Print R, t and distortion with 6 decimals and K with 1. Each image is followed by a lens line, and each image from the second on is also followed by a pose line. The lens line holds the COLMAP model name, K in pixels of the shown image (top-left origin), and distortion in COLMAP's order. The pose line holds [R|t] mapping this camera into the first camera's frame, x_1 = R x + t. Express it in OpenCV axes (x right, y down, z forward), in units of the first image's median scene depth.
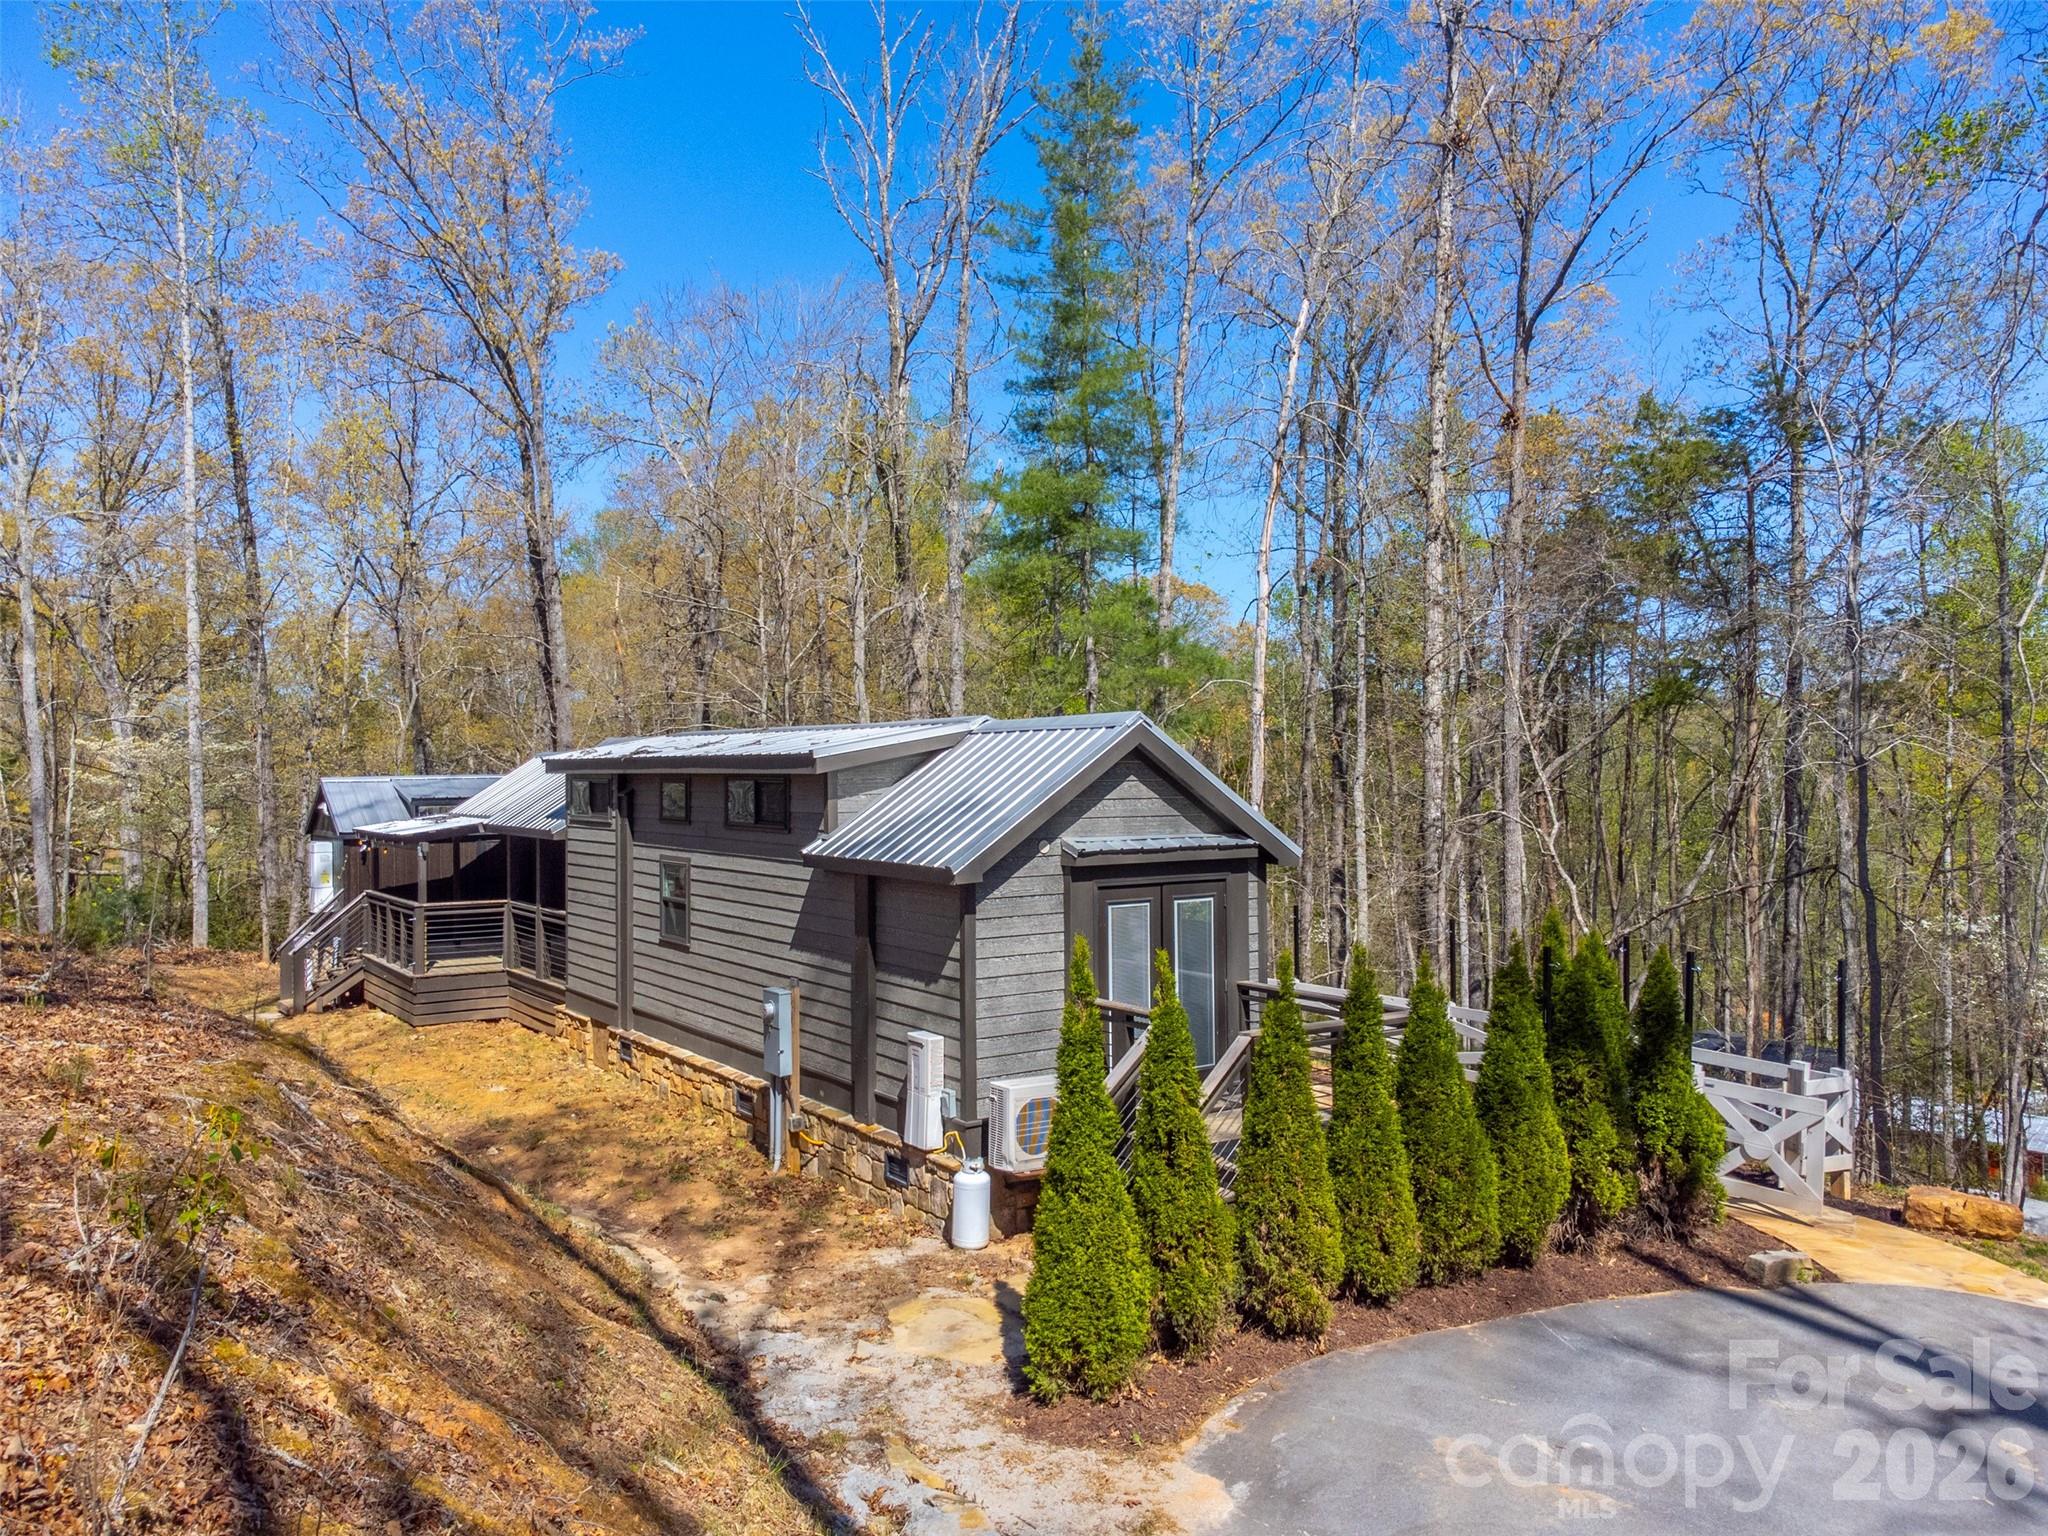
lens RADIAL K [[1469.2, 0, 1024.0], [0, 1469.2, 768.0], [0, 0, 1]] dist [0.084321, -0.133689]
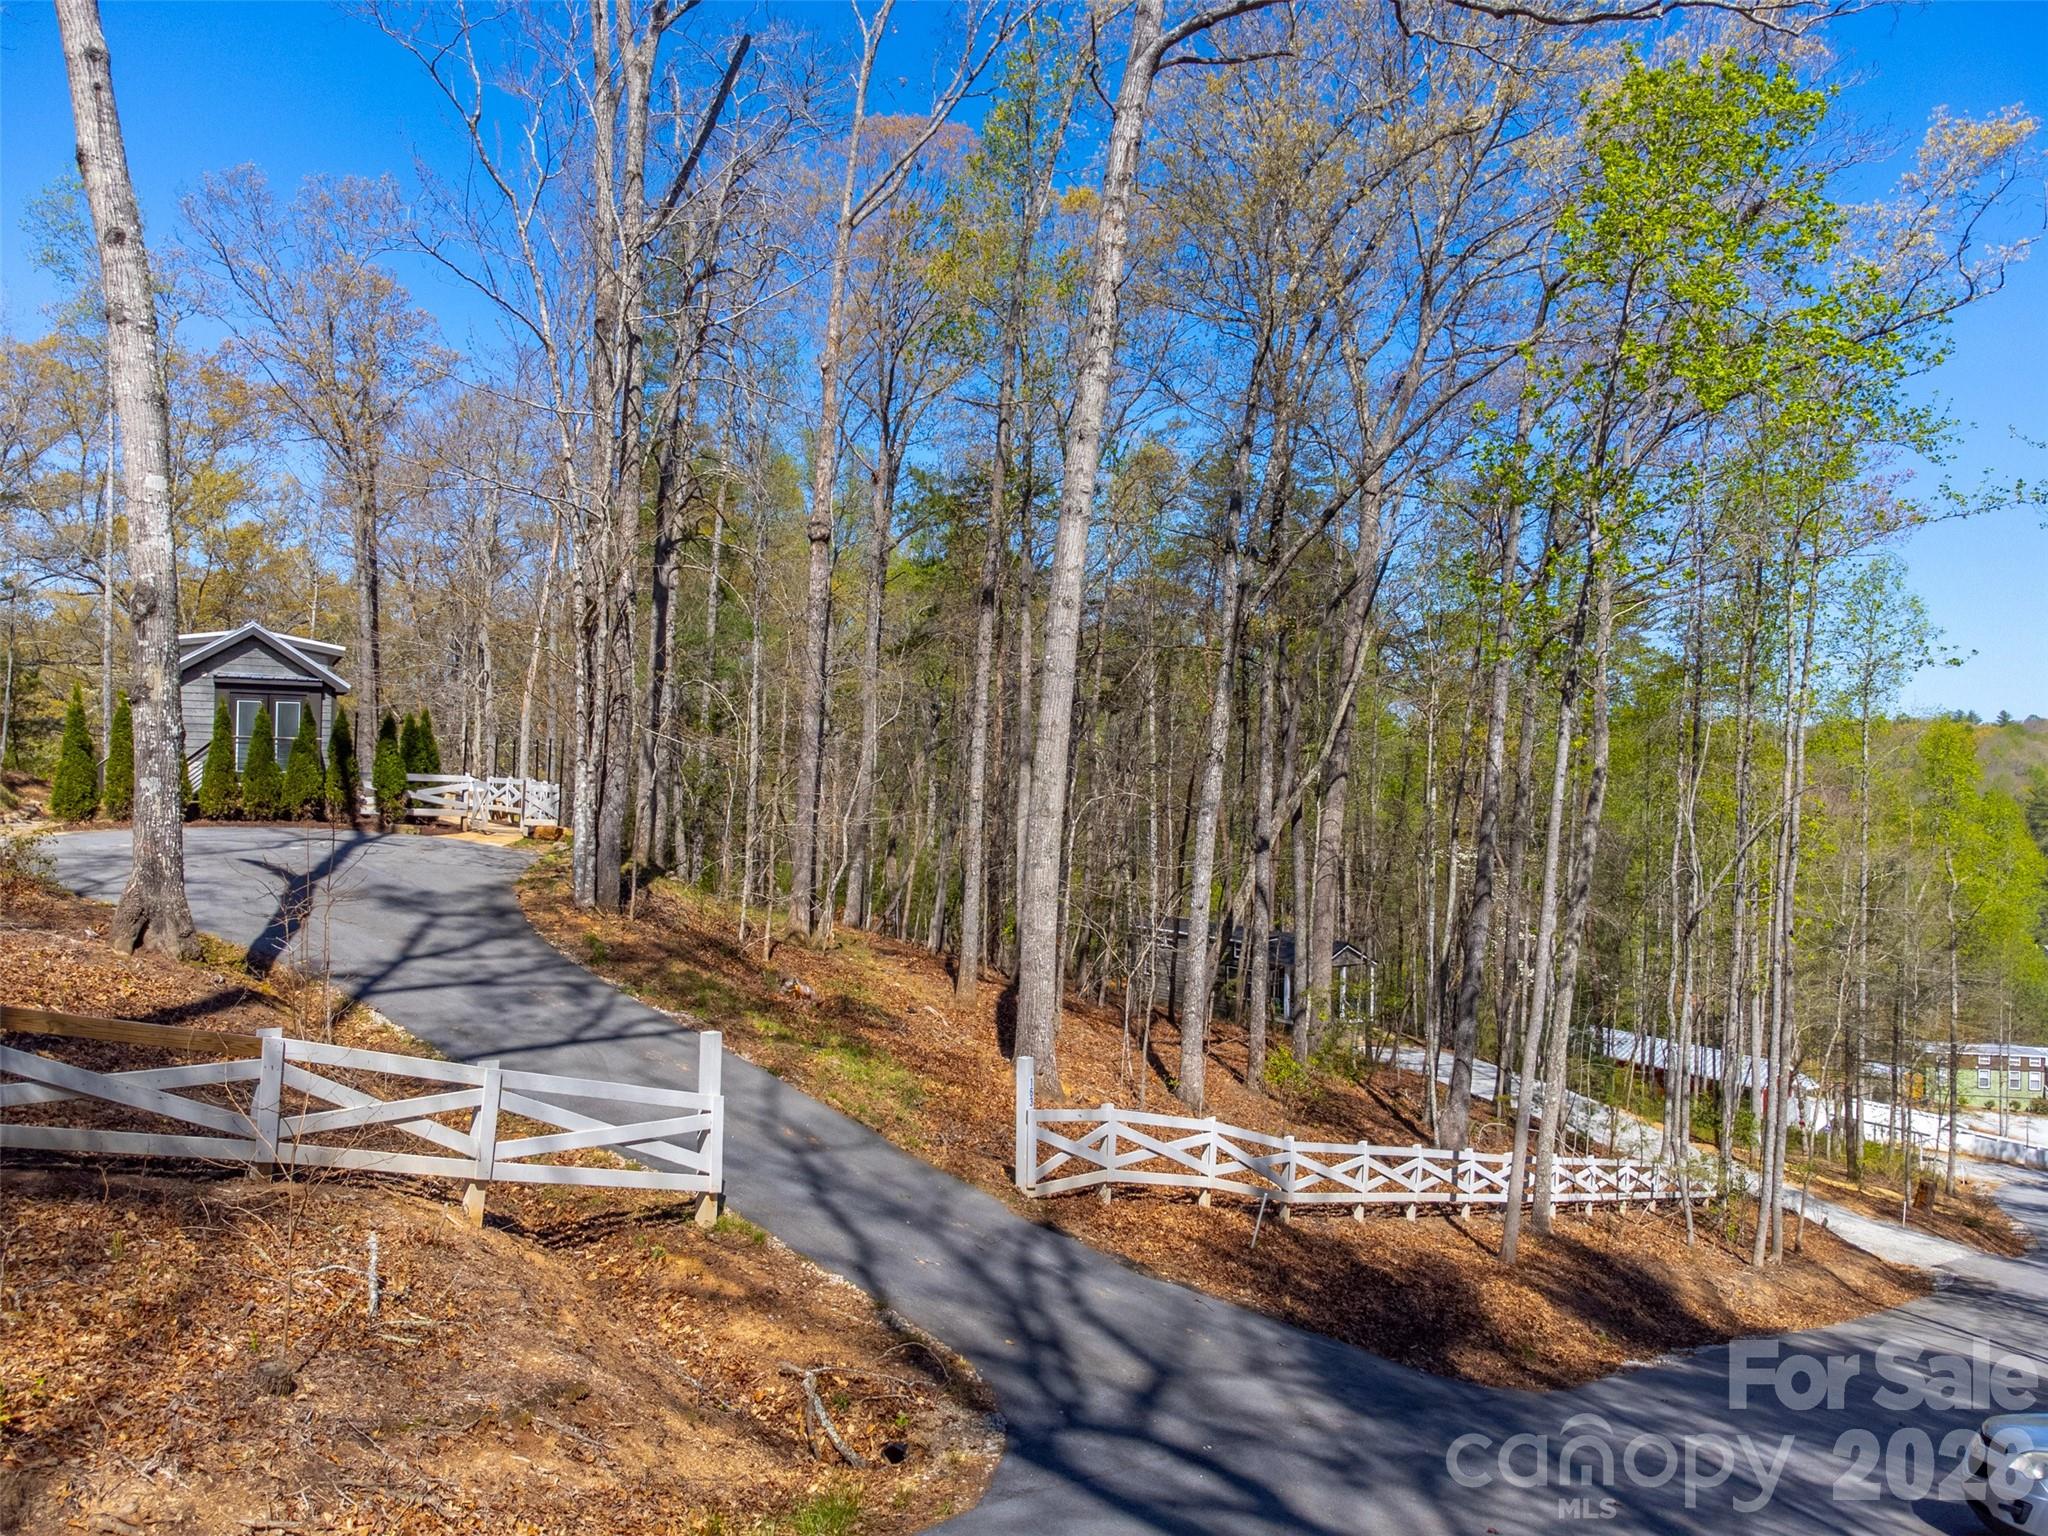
lens RADIAL K [[1526.0, 0, 1029.6], [0, 1526.0, 759.2], [0, 0, 1]] dist [0.024845, 0.003765]
pose [[0.990340, 0.027721, -0.135861, 1.693236], [-0.027939, 0.999610, 0.000303, 0.153465], [0.135817, 0.003496, 0.990728, -1.320332]]
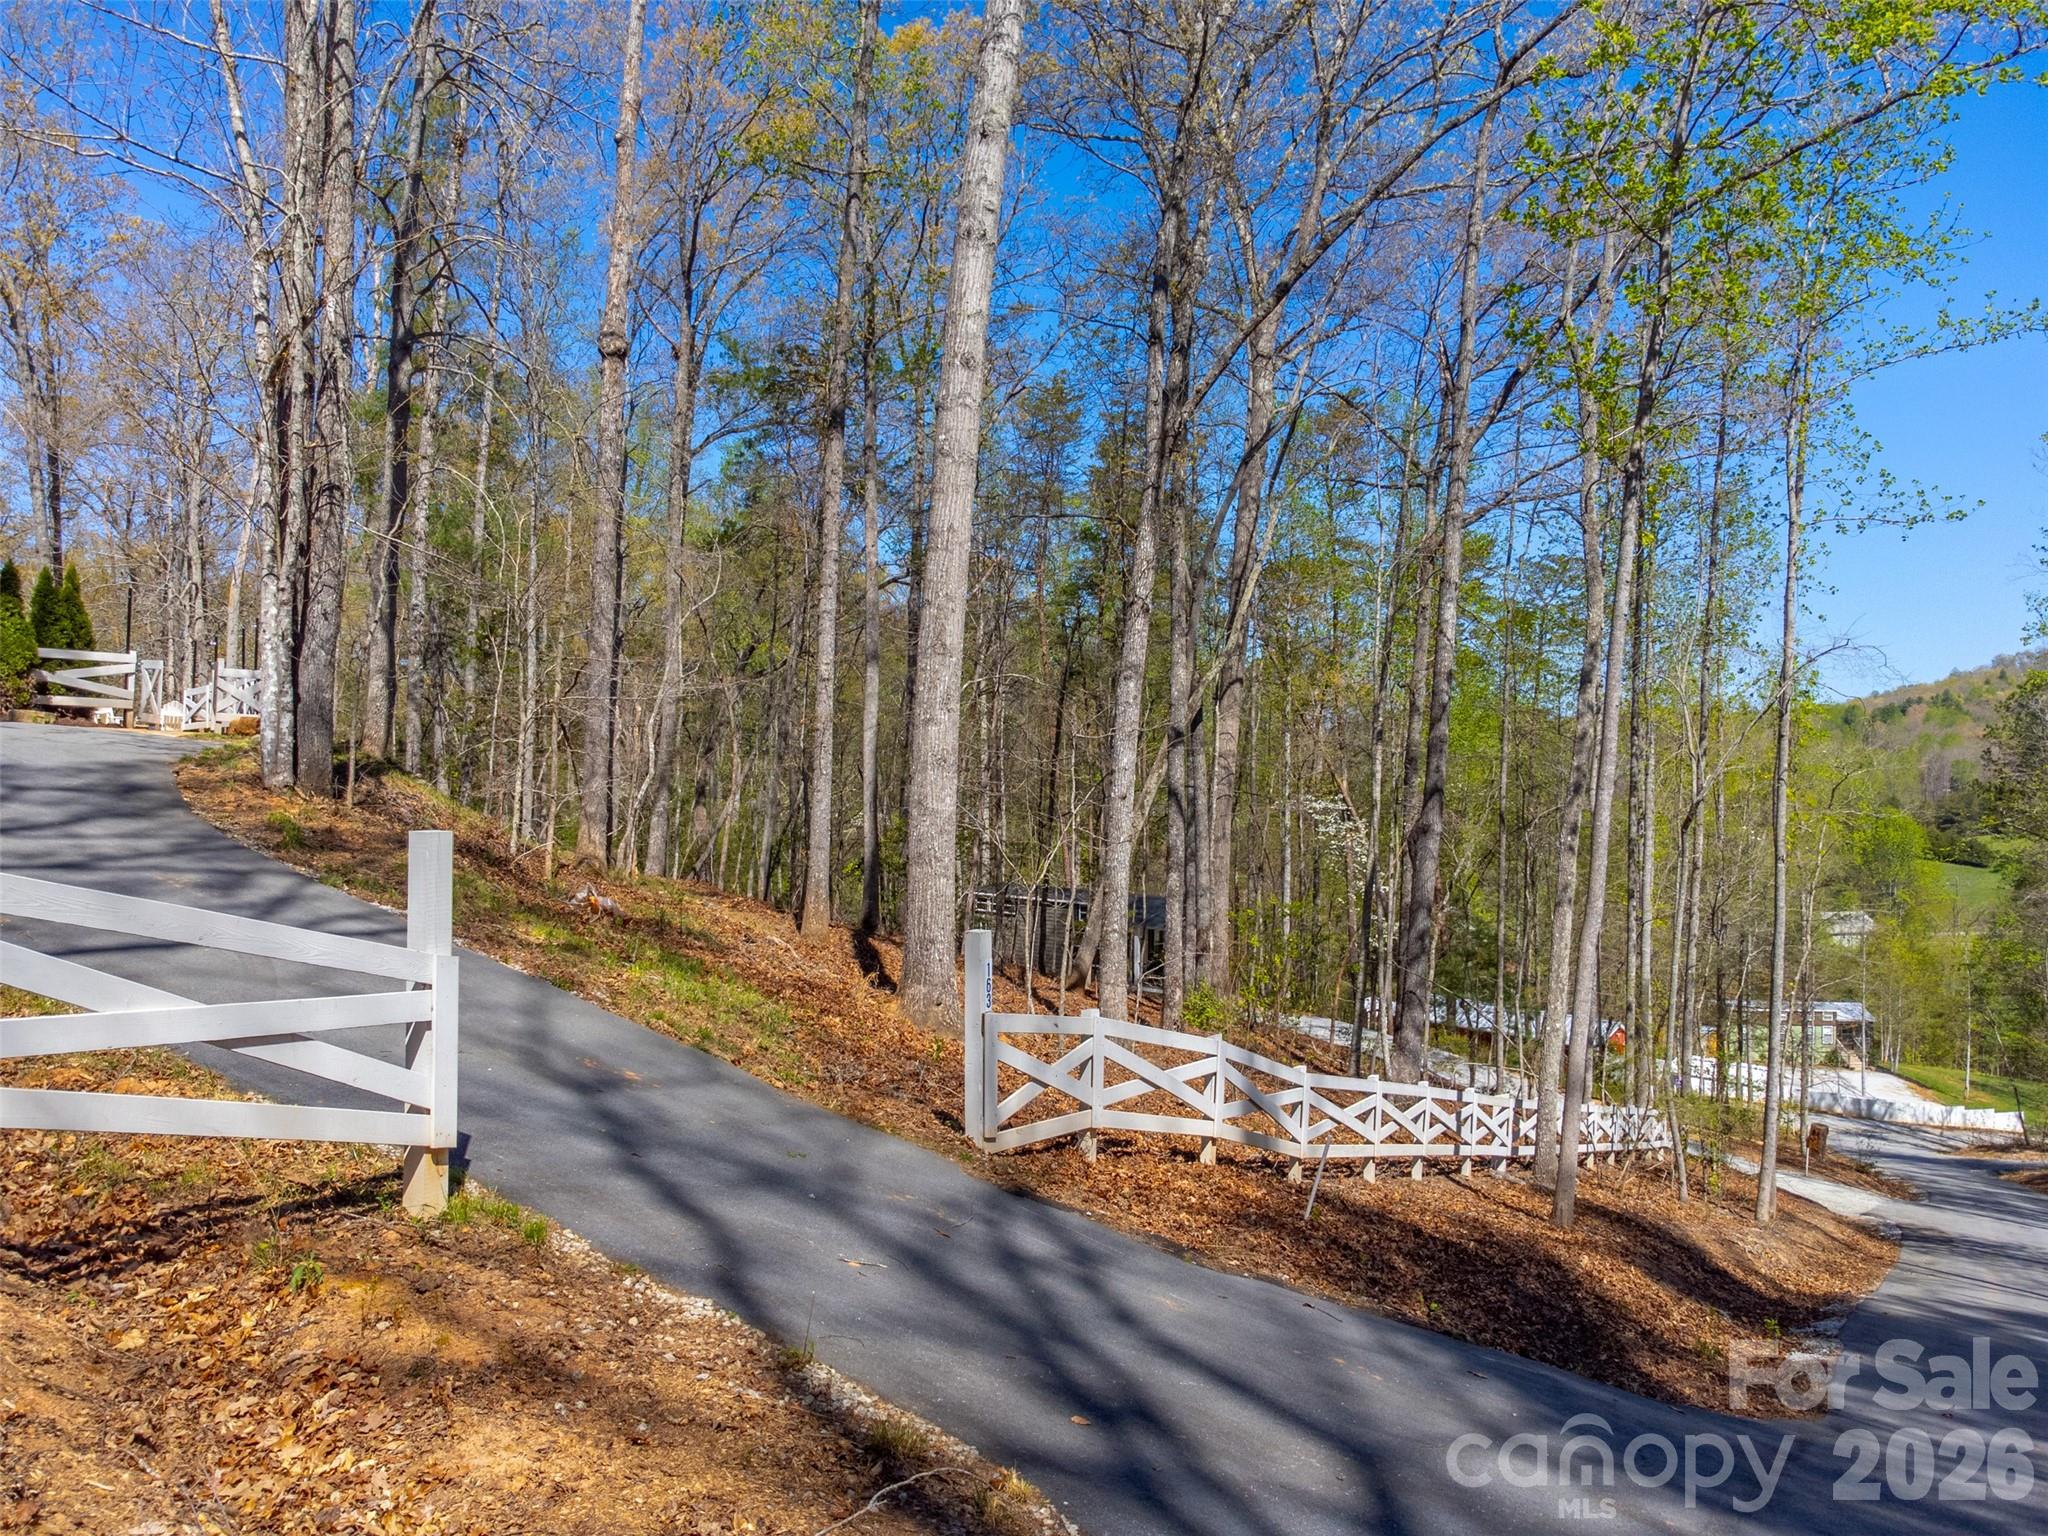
lens RADIAL K [[1519.5, 0, 1025.1], [0, 1519.5, 762.3], [0, 0, 1]] dist [0.033459, -0.008870]
pose [[0.999833, 0.017398, -0.005595, 1.547258], [-0.017404, 0.999848, -0.001003, 0.319586], [0.005577, 0.001100, 0.999984, -0.837880]]
